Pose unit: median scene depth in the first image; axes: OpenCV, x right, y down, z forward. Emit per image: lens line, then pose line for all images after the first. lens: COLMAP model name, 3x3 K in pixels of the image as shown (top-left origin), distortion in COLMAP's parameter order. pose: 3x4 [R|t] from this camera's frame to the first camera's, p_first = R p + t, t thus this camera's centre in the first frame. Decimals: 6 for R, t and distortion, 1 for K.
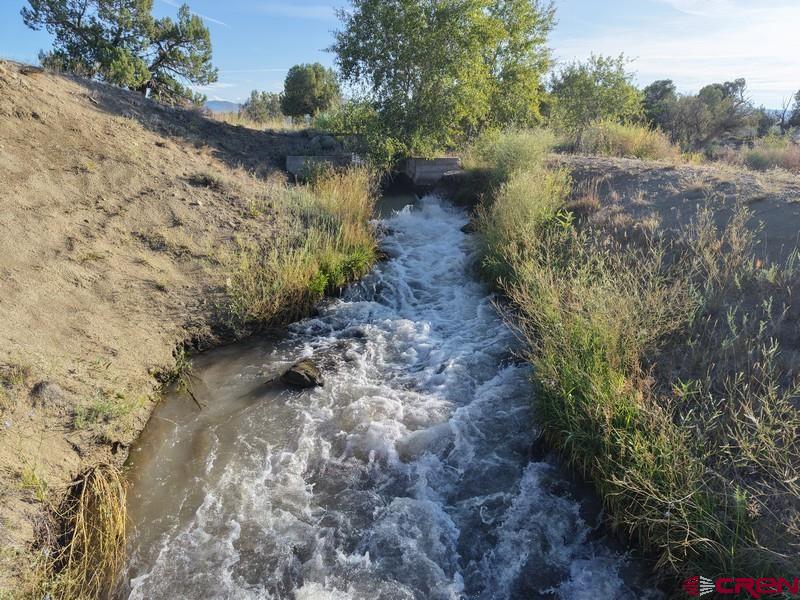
lens RADIAL K [[551.0, 0, 400.0], [0, 551.0, 300.0], [0, 0, 1]] dist [0.038753, -0.005250]
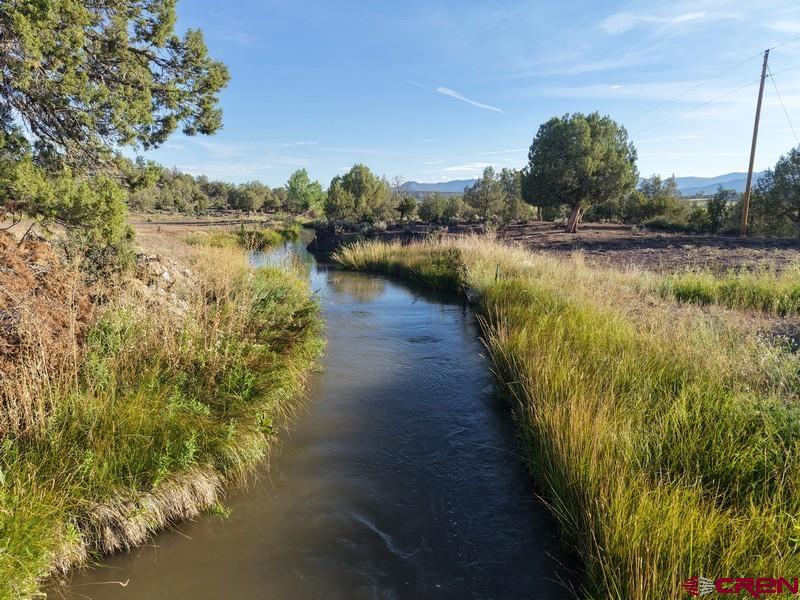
lens RADIAL K [[551.0, 0, 400.0], [0, 551.0, 300.0], [0, 0, 1]] dist [0.038753, -0.005250]
pose [[0.909007, 0.062968, -0.411998, -0.089277], [-0.114316, 0.988279, -0.101176, -0.175439], [0.400798, 0.139067, 0.905550, 0.474474]]
